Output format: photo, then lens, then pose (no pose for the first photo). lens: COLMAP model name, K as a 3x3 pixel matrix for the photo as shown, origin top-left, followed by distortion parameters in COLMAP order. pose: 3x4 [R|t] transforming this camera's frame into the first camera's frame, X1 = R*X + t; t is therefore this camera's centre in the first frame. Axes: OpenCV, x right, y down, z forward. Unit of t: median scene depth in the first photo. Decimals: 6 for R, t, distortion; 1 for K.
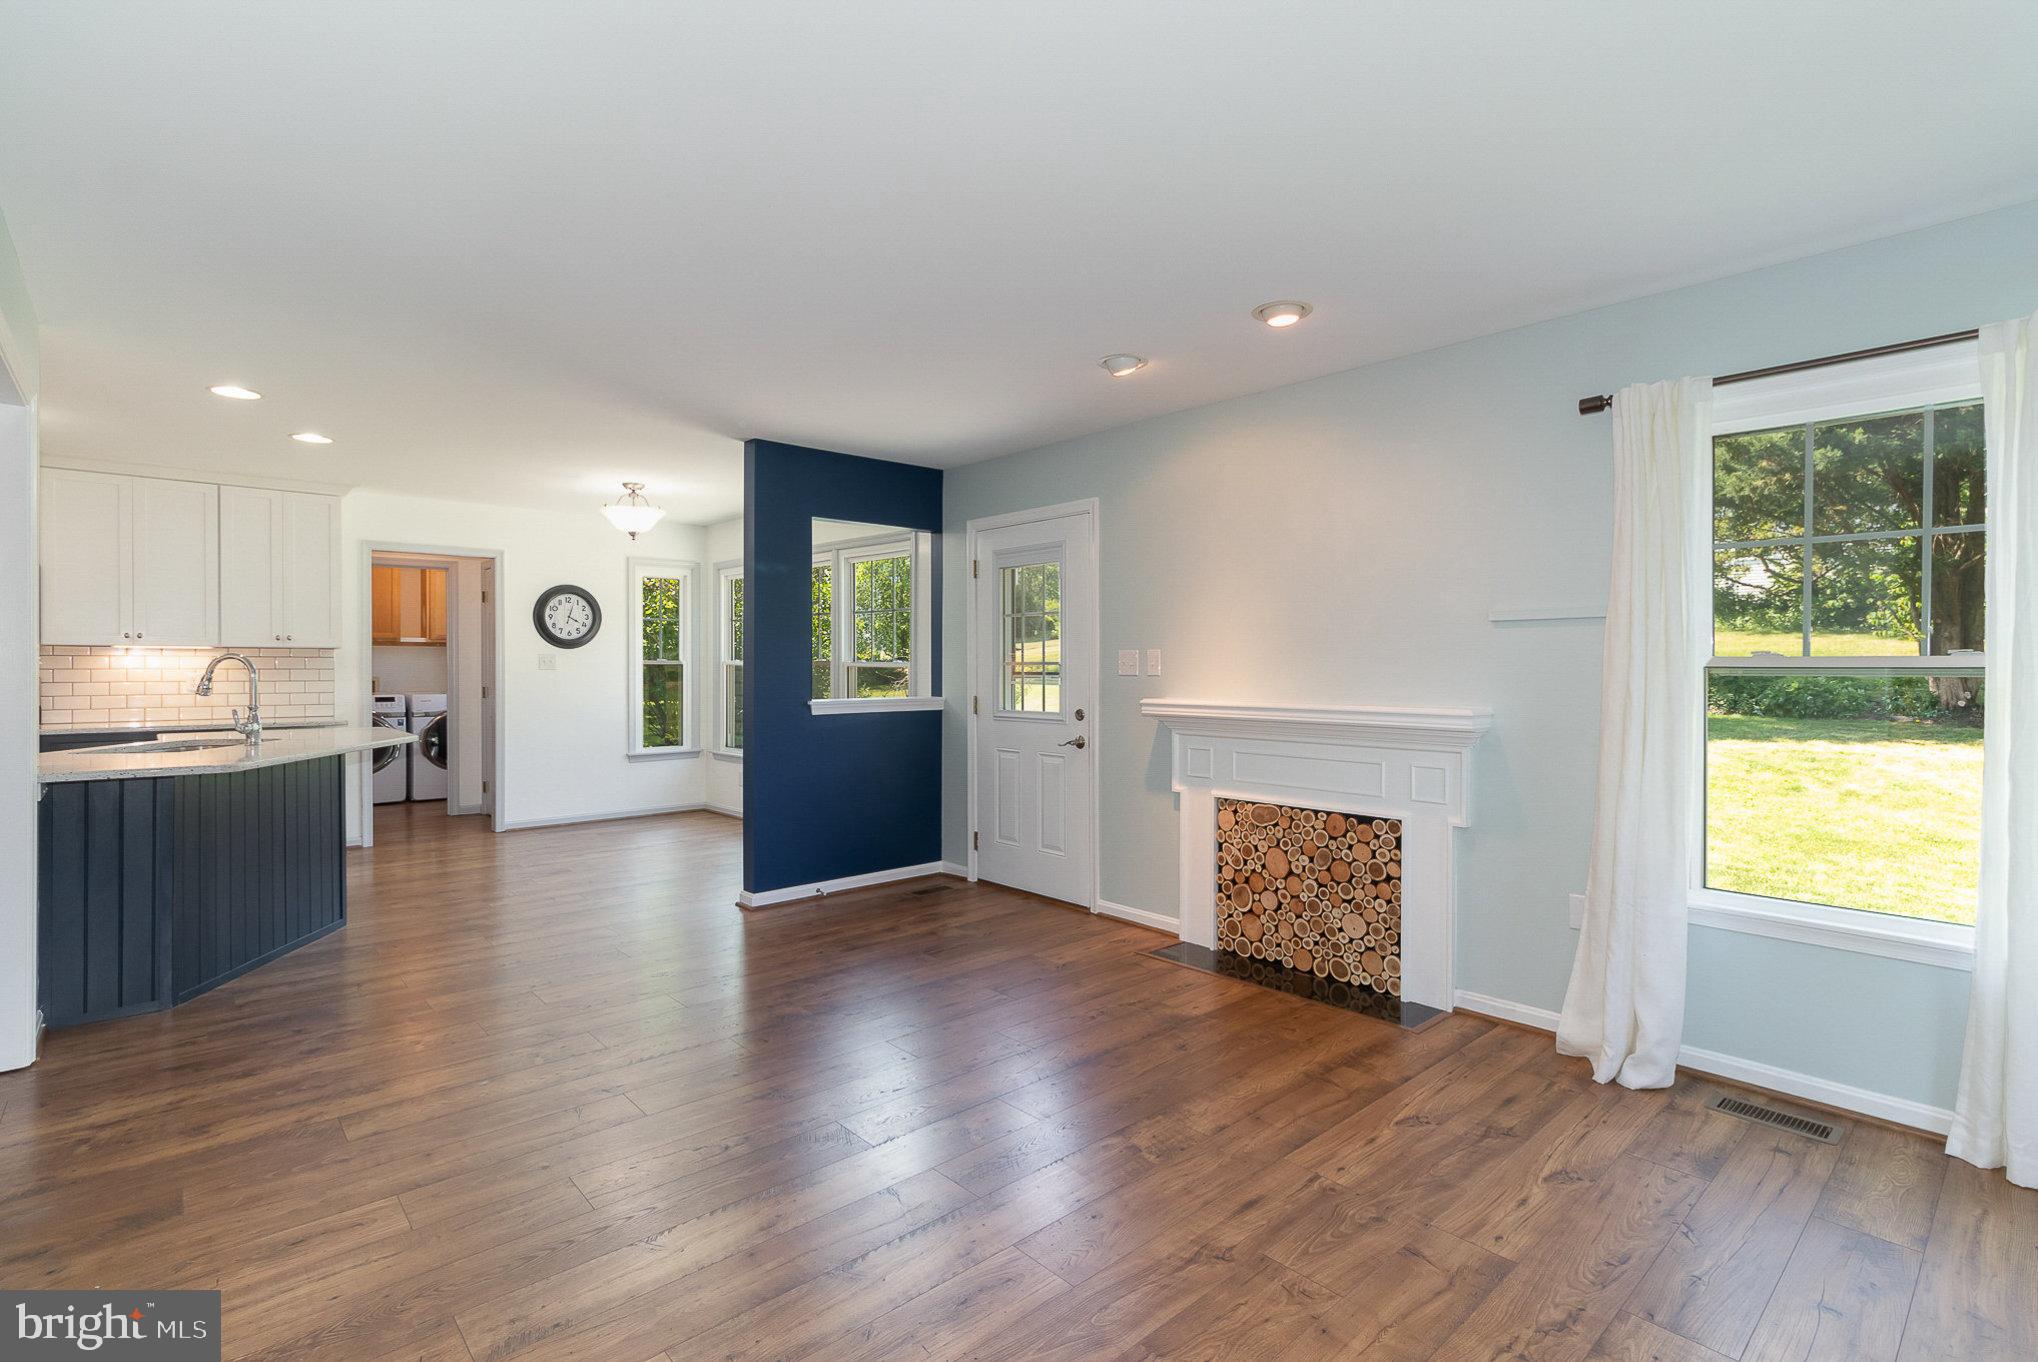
lens RADIAL K [[934.6, 0, 1014.1], [0, 934.6, 669.7], [0, 0, 1]] dist [-0.001950, -0.000252]
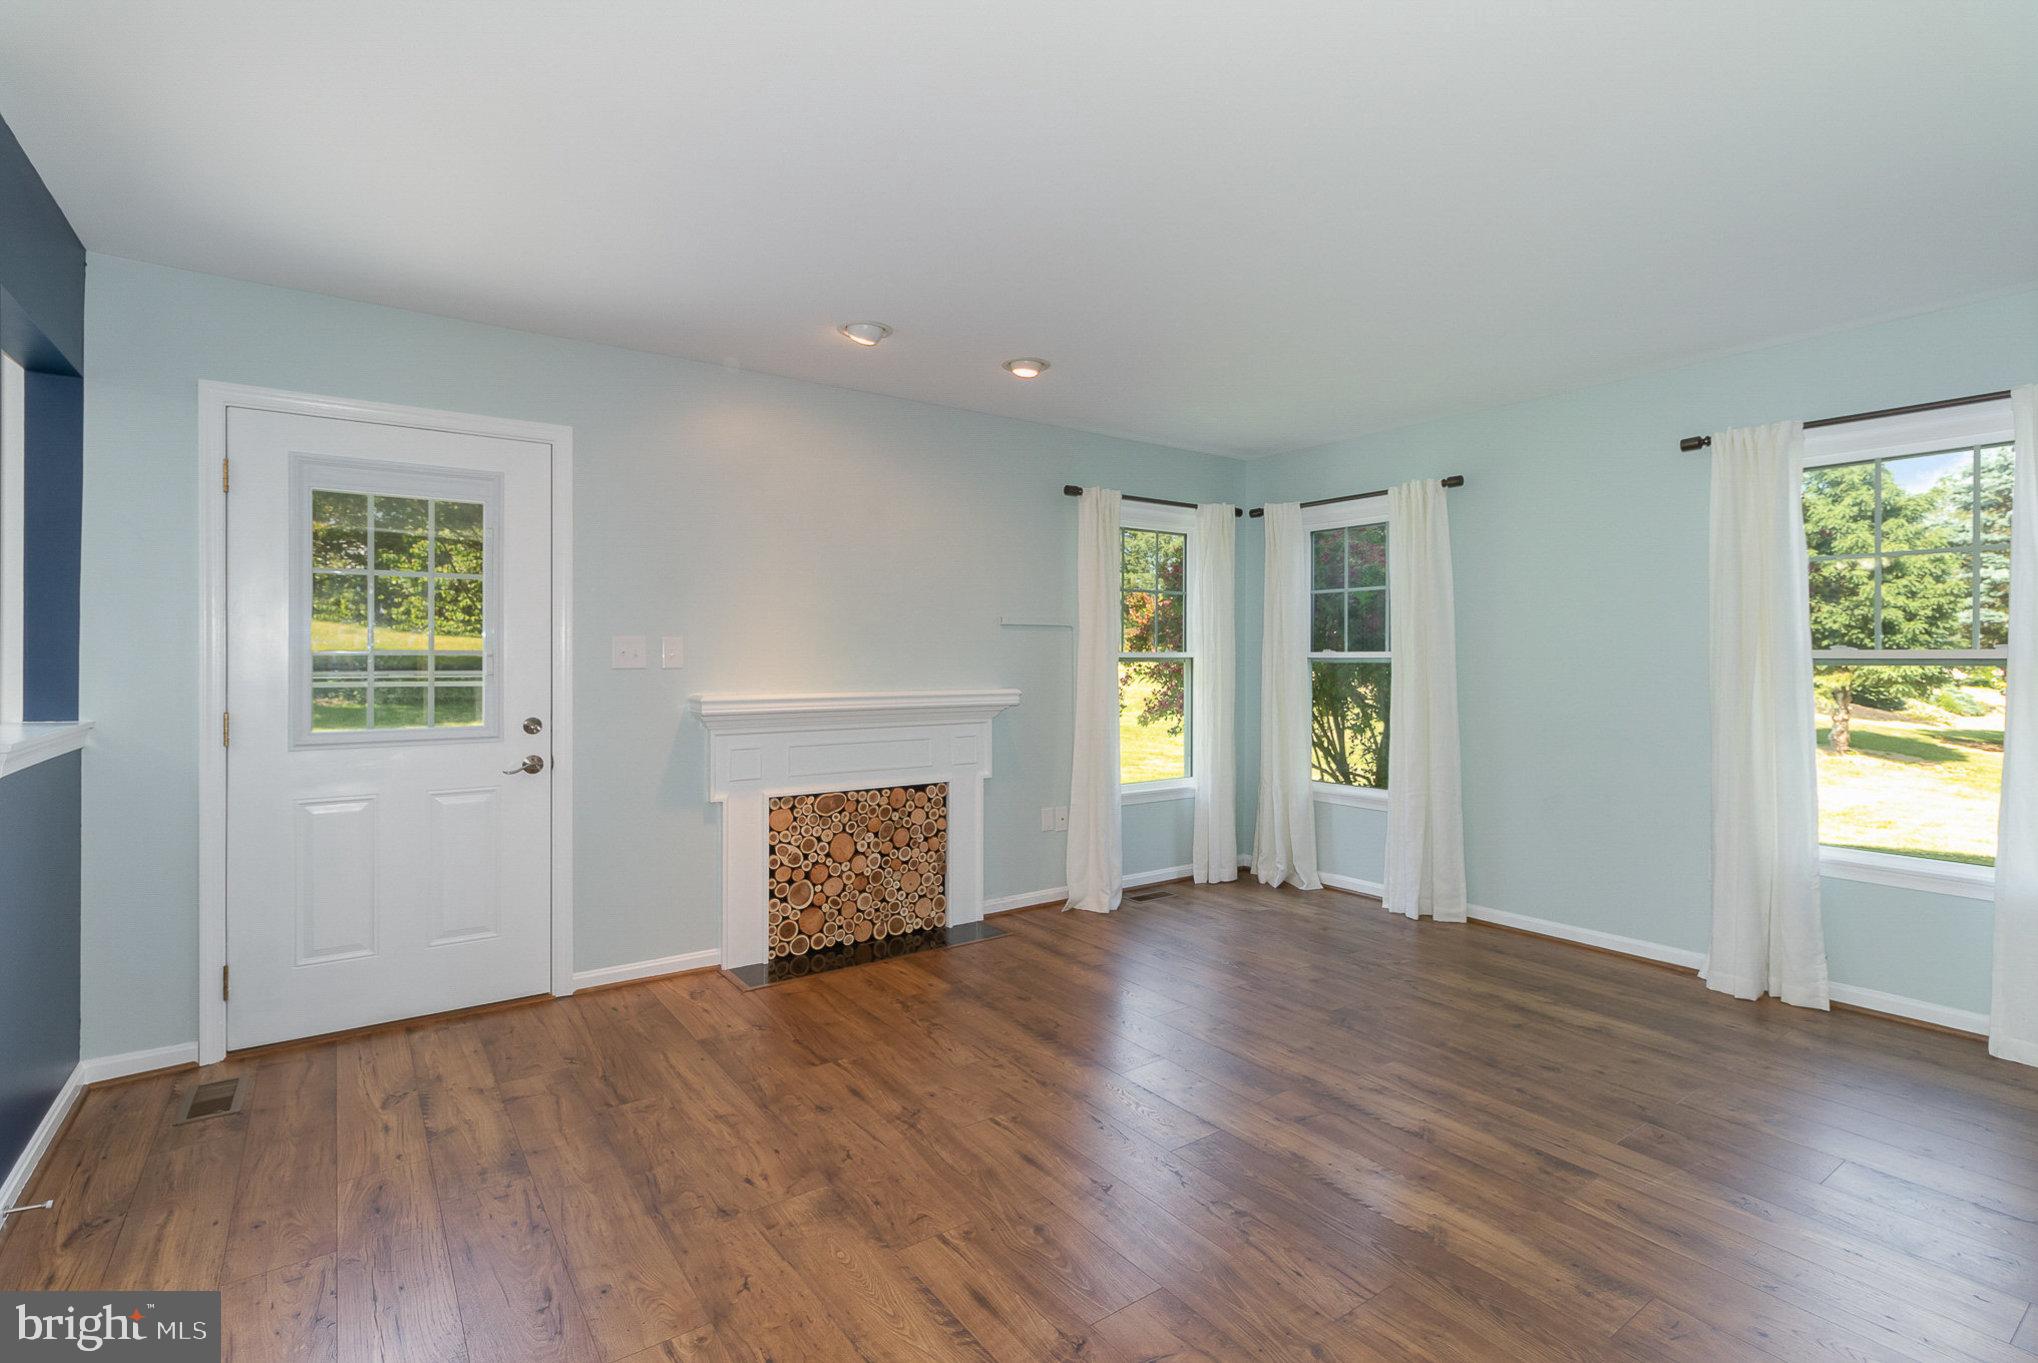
lens RADIAL K [[960.2, 0, 1032.8], [0, 960.2, 656.1], [0, 0, 1]] dist [0.002447, -0.000014]
pose [[0.112187, -0.000227, 0.993687, -0.750598], [0.001071, 0.999999, 0.000107, -0.004943], [-0.993687, 0.001053, 0.112187, 0.670447]]
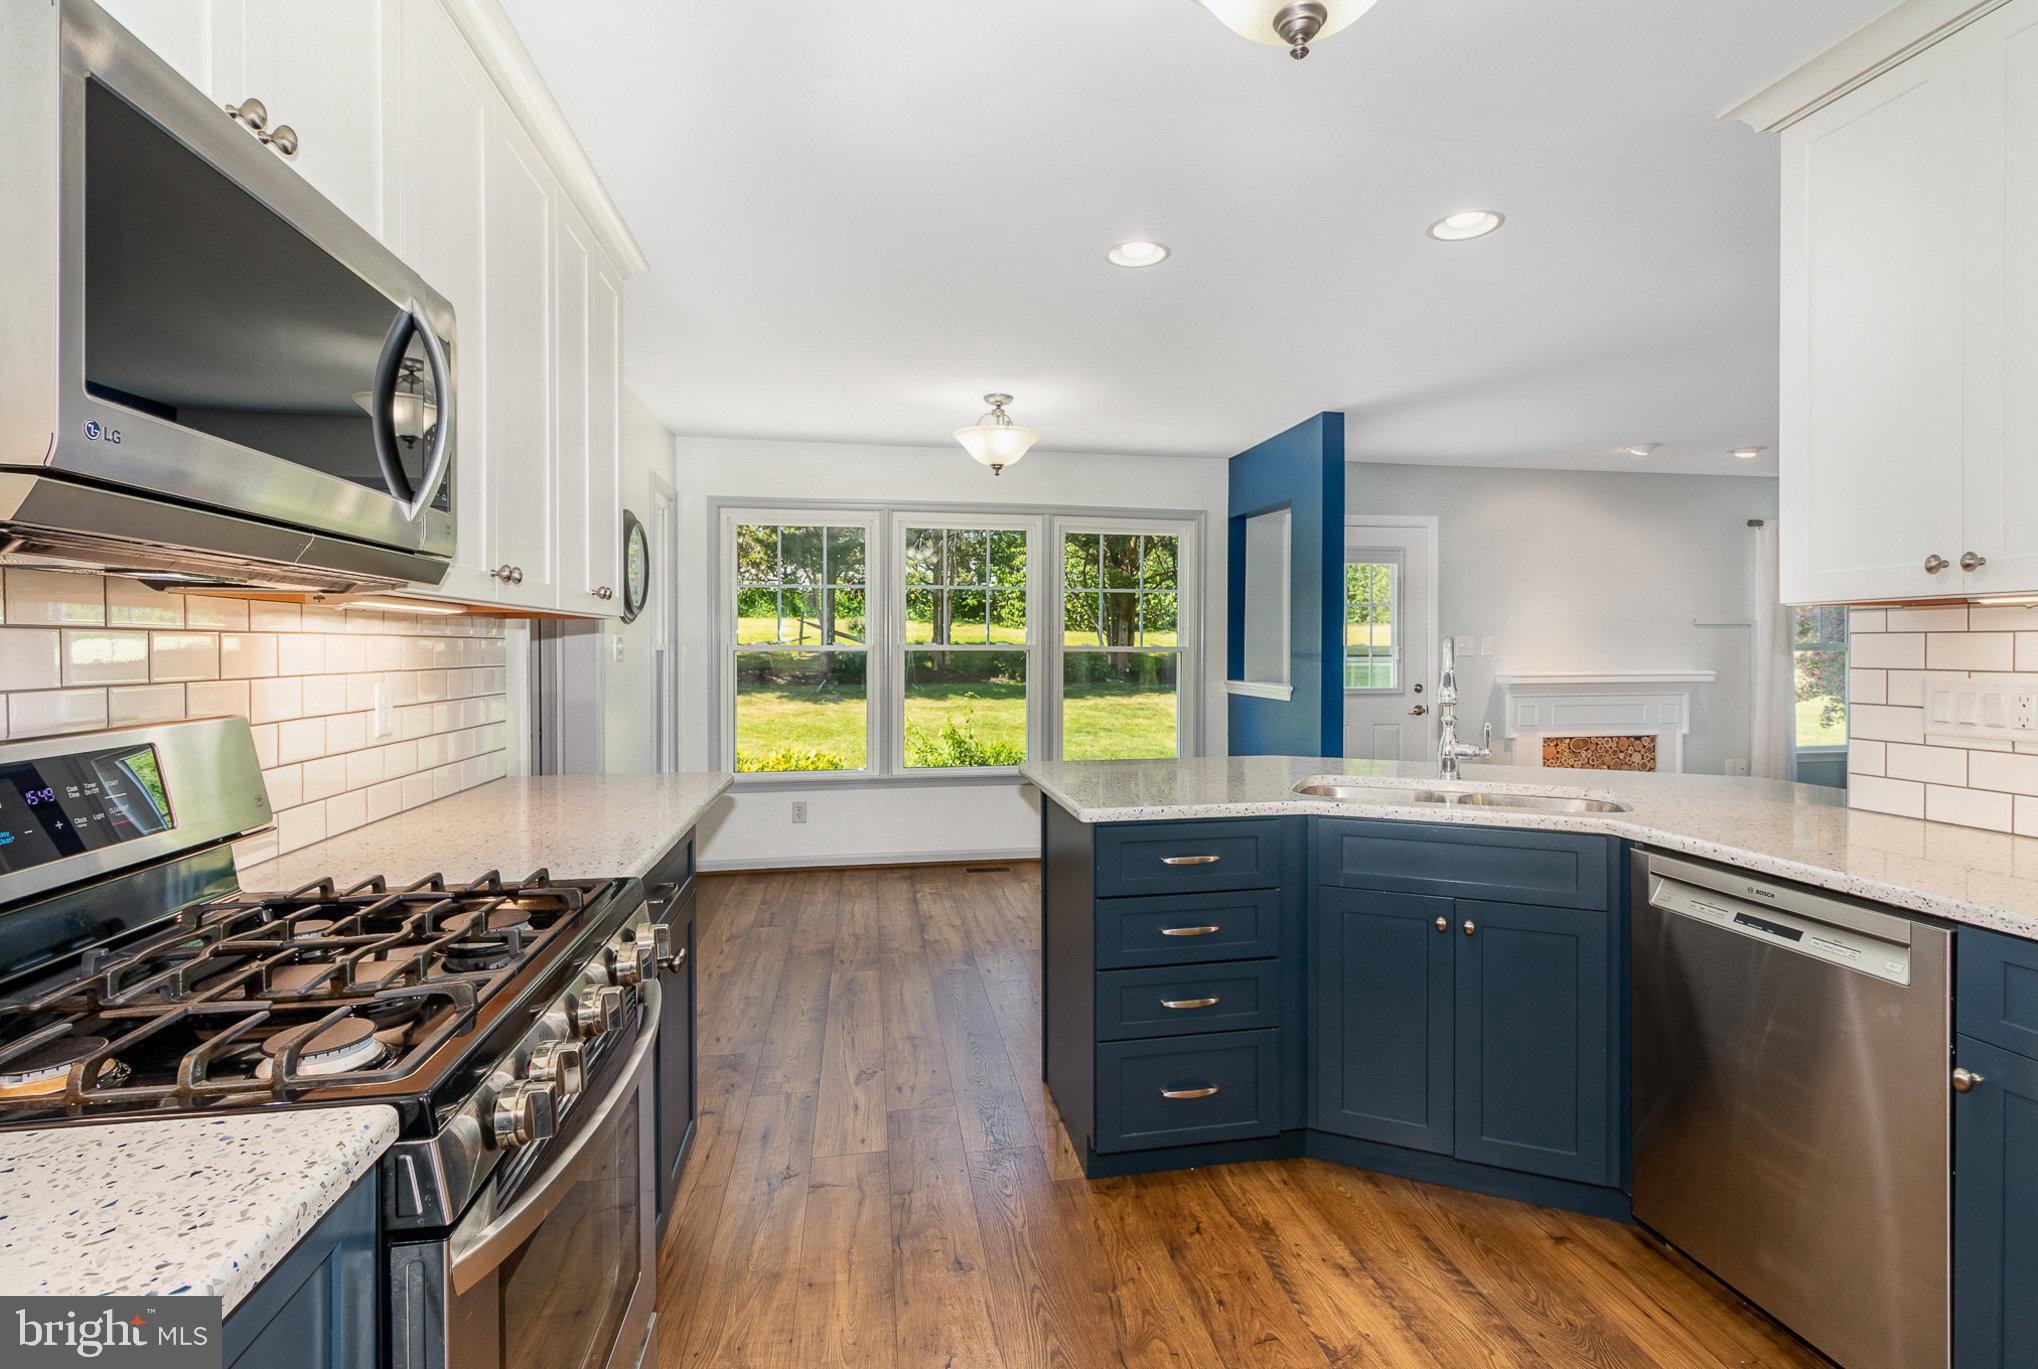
lens RADIAL K [[974.6, 0, 964.6], [0, 974.6, 669.6], [0, 0, 1]] dist [-0.032135, -0.000028]
pose [[0.565452, -0.022887, 0.824463, -1.648744], [0.006218, 0.999705, 0.023487, -0.013358], [-0.824758, -0.008154, 0.565428, 0.949971]]
